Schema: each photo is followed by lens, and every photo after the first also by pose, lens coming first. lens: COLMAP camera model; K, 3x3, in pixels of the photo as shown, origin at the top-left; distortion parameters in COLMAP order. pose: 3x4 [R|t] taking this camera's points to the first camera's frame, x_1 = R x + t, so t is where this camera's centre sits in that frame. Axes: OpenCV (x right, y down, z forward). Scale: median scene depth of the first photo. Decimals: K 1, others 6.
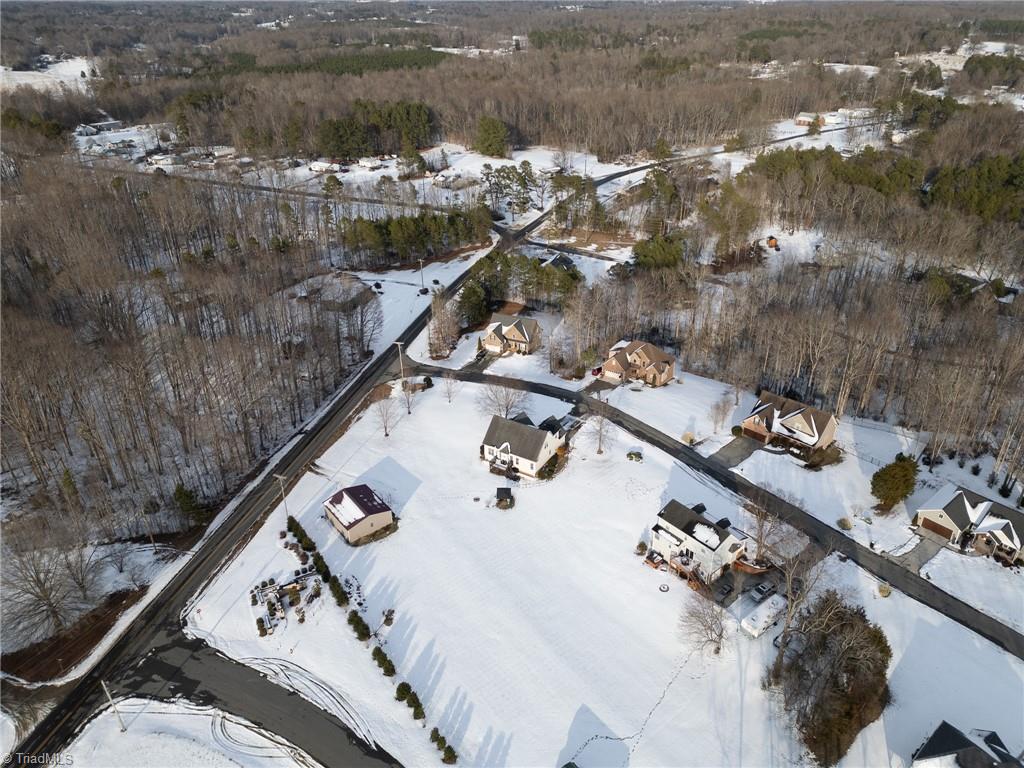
lens RADIAL K [[707.5, 0, 512.0], [0, 707.5, 384.0], [0, 0, 1]] dist [0.049871, -0.004094]
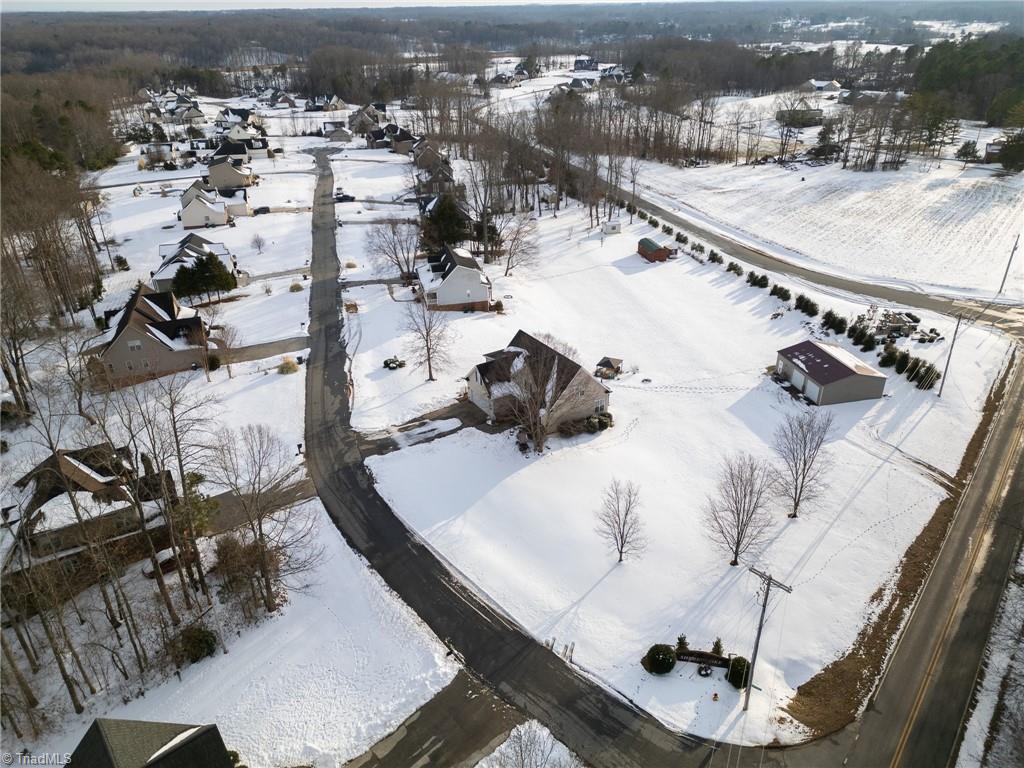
lens RADIAL K [[707.5, 0, 512.0], [0, 707.5, 384.0], [0, 0, 1]] dist [0.049871, -0.004094]
pose [[-0.899058, -0.181304, 0.398528, -0.220081], [0.233824, 0.570732, 0.787141, -0.435843], [-0.370164, 0.800870, -0.470728, 1.456857]]
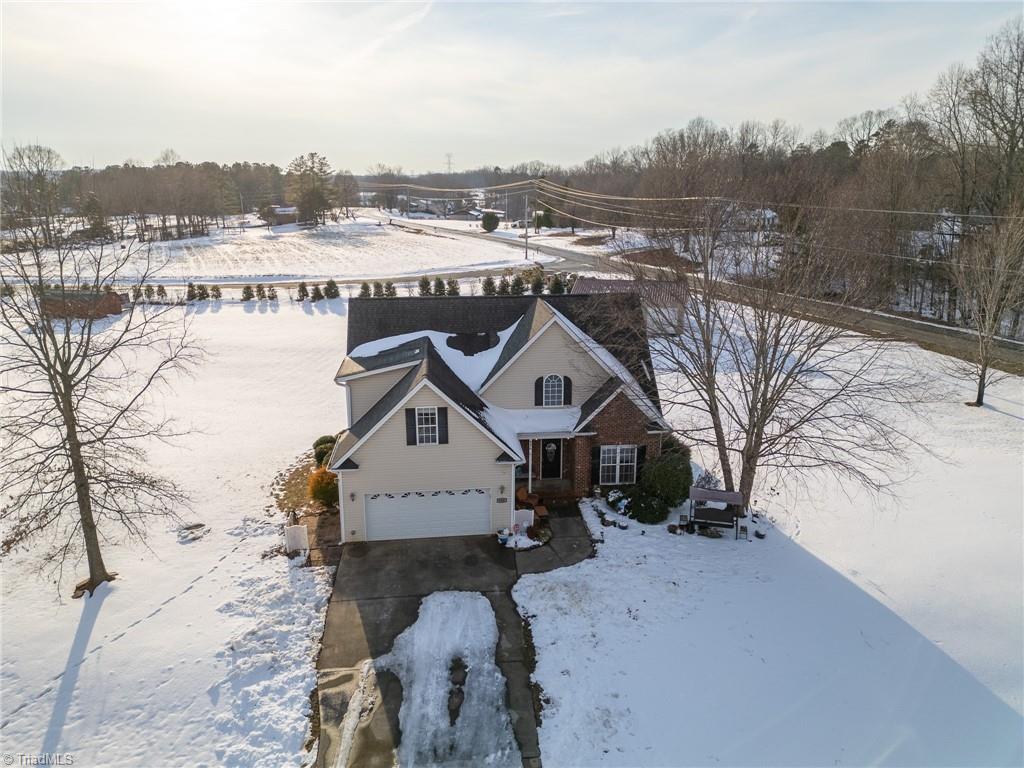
lens RADIAL K [[711.9, 0, 512.0], [0, 711.9, 384.0], [0, 0, 1]] dist [0.047065, -0.030682]
pose [[-0.789616, 0.179580, -0.586734, 0.156769], [-0.288371, 0.735430, 0.613176, -0.066226], [0.541616, 0.653371, -0.528921, 1.263331]]
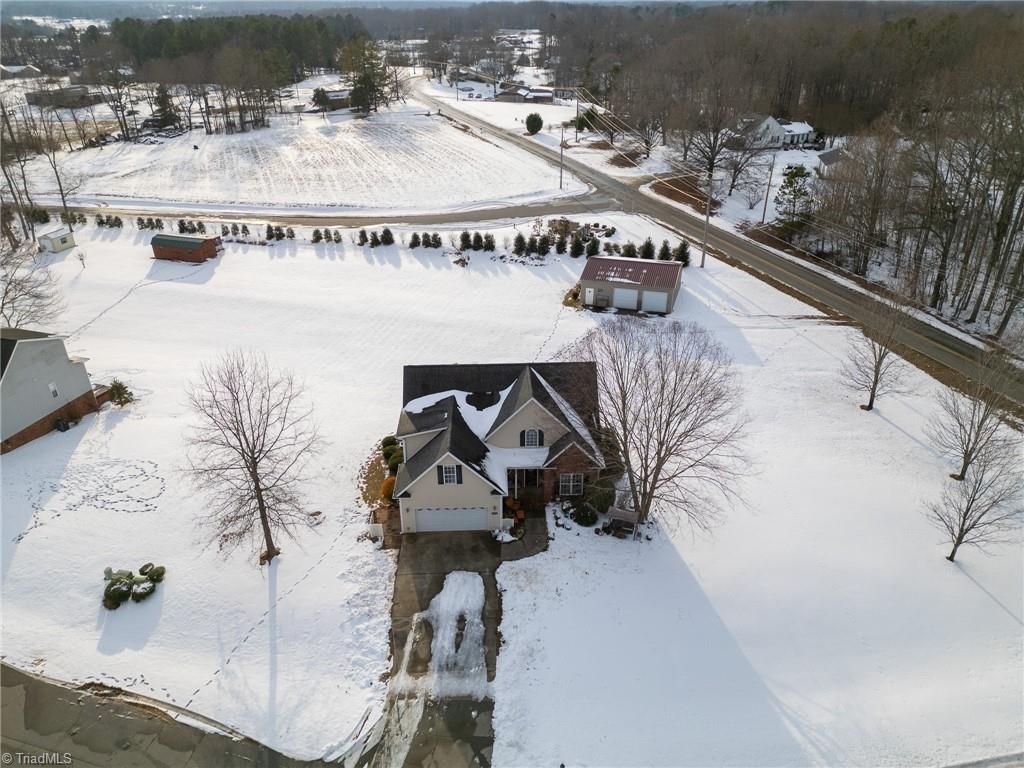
lens RADIAL K [[707.5, 0, 512.0], [0, 707.5, 384.0], [0, 0, 1]] dist [0.049871, -0.004094]
pose [[-0.833981, 0.275538, -0.478074, 0.183948], [-0.252778, 0.579367, 0.774879, -0.213905], [0.490489, 0.767080, -0.413531, 1.273141]]
